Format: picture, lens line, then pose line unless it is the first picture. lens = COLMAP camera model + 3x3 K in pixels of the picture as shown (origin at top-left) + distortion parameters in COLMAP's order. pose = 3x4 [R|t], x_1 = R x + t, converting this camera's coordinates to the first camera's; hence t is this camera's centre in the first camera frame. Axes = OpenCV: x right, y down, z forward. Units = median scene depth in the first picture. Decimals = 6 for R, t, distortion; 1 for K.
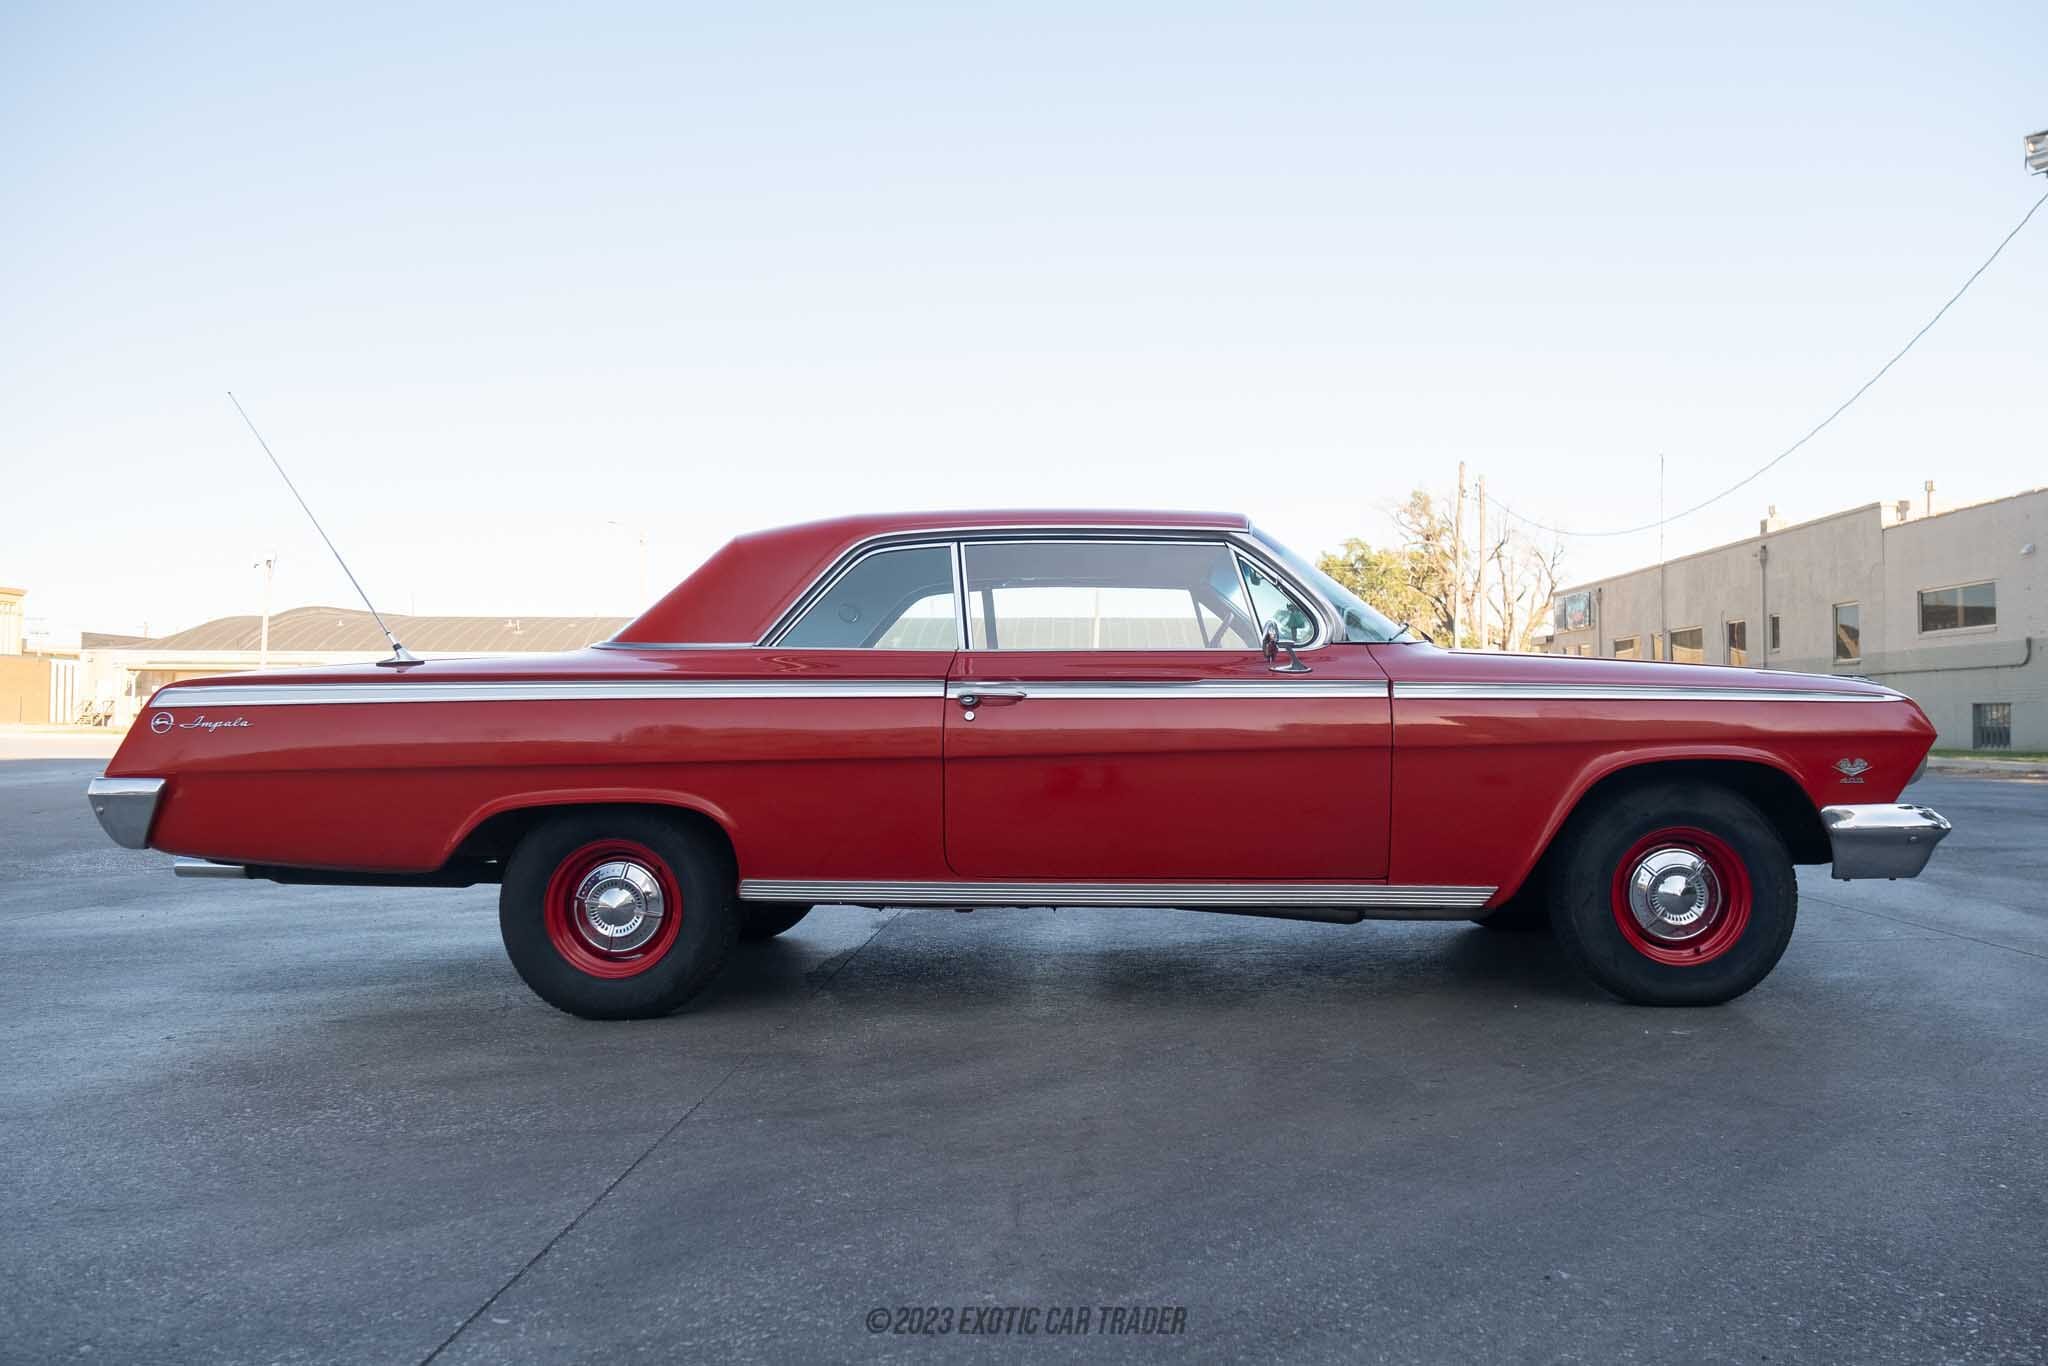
lens RADIAL K [[1692.4, 0, 1018.5], [0, 1692.4, 689.2], [0, 0, 1]] dist [-0.011865, 0.008451]
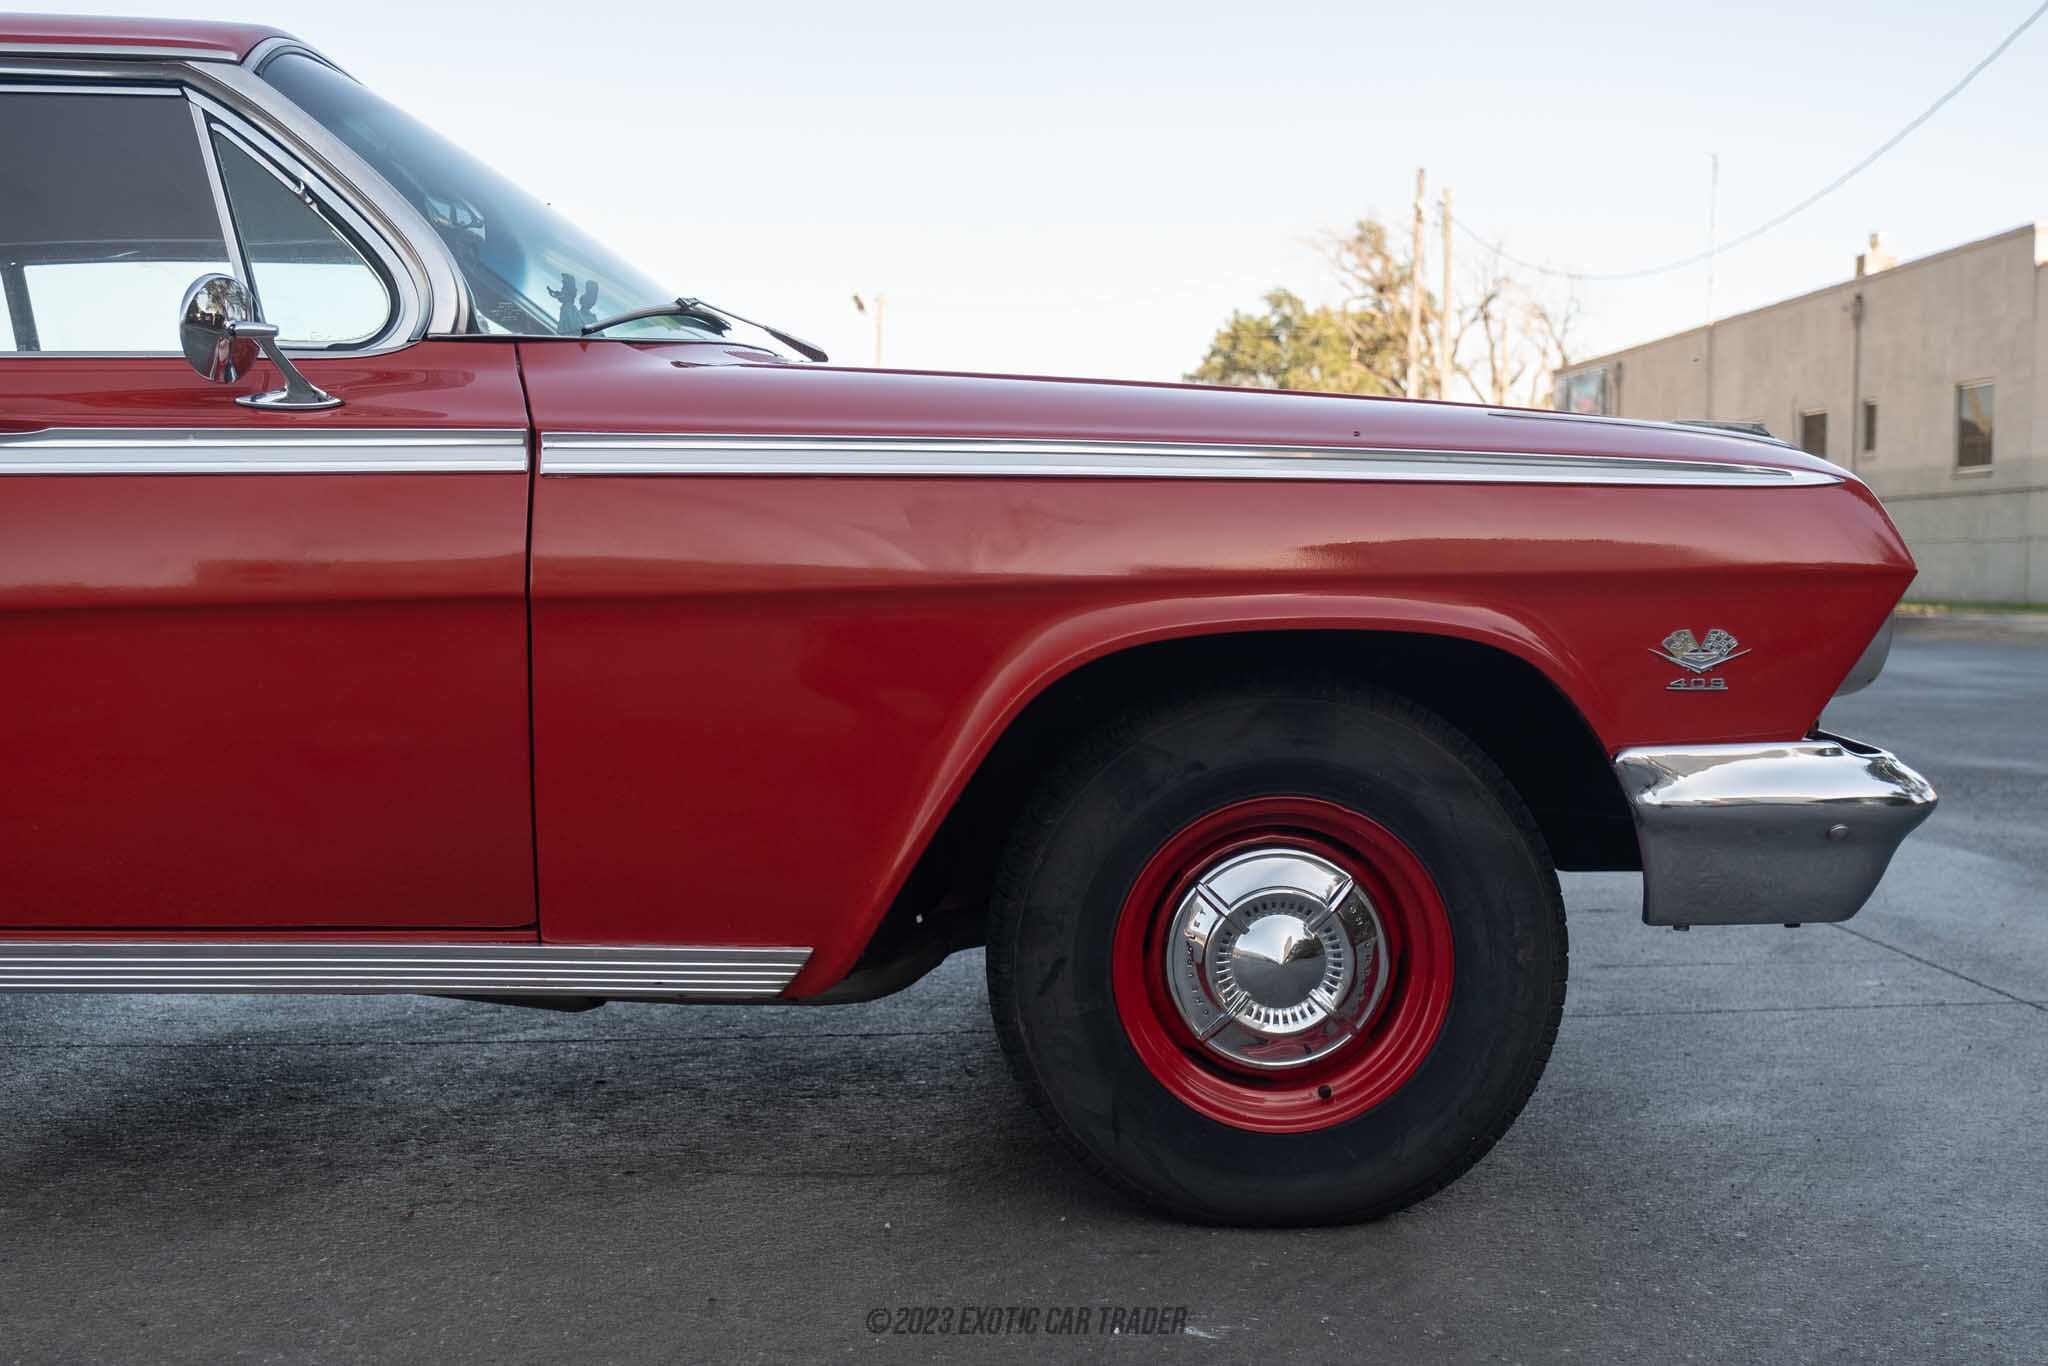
lens RADIAL K [[2177.8, 0, 1024.5], [0, 2177.8, 772.6], [0, 0, 1]] dist [-0.060269, 0.092247]
pose [[0.999814, -0.001747, 0.019189, 0.312157], [-0.000416, 0.993689, 0.112168, 0.016877], [-0.019264, -0.112155, 0.993504, 0.472712]]
